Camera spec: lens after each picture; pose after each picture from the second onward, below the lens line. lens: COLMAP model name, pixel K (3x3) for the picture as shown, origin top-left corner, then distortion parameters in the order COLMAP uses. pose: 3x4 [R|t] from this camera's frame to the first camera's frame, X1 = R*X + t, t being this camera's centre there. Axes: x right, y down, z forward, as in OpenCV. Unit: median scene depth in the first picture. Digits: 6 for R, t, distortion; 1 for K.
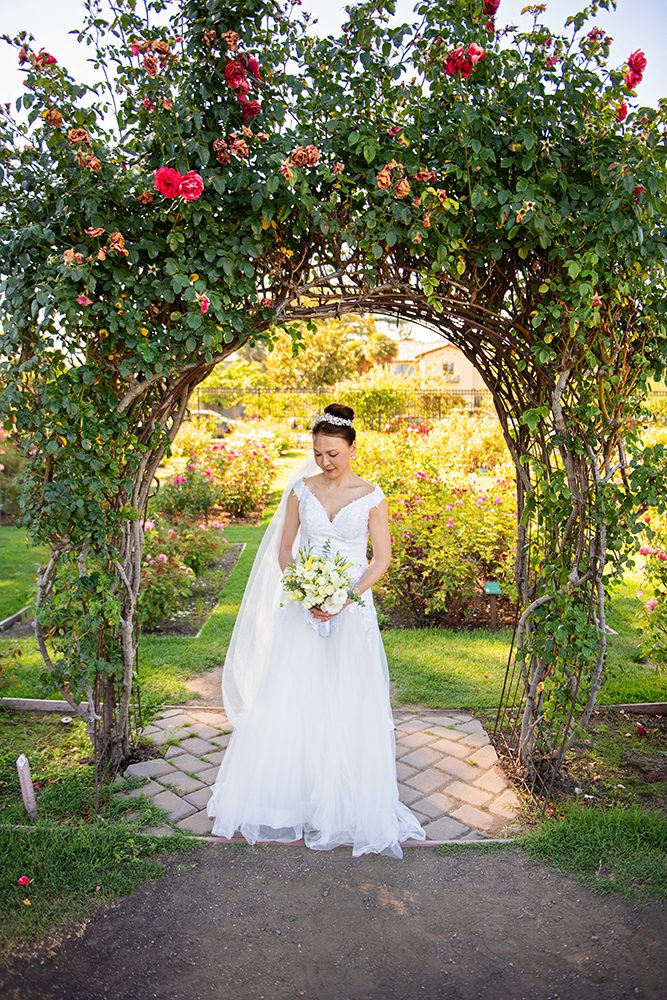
lens RADIAL K [[798.7, 0, 333.5], [0, 798.7, 500.0], [0, 0, 1]] dist [0.009660, -0.123931]
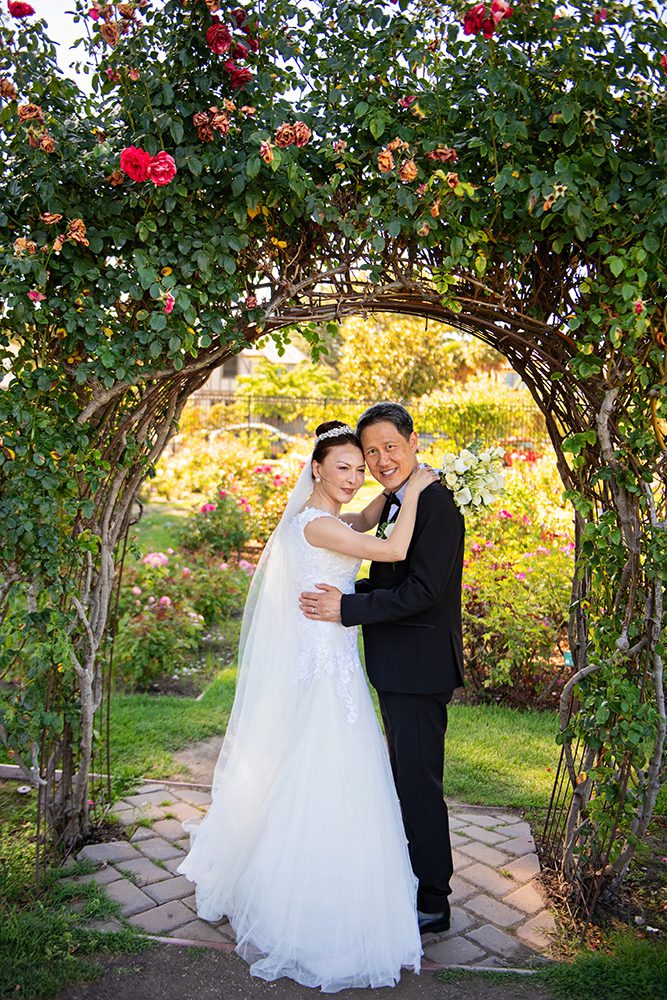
lens RADIAL K [[1024.7, 0, 333.5], [0, 1024.7, 500.0], [0, 0, 1]] dist [0.063572, -0.032138]
pose [[0.994527, 0.036707, -0.097822, 0.100912], [-0.040676, 0.998415, -0.038887, 0.004377], [0.096240, 0.042653, 0.994444, -0.068681]]
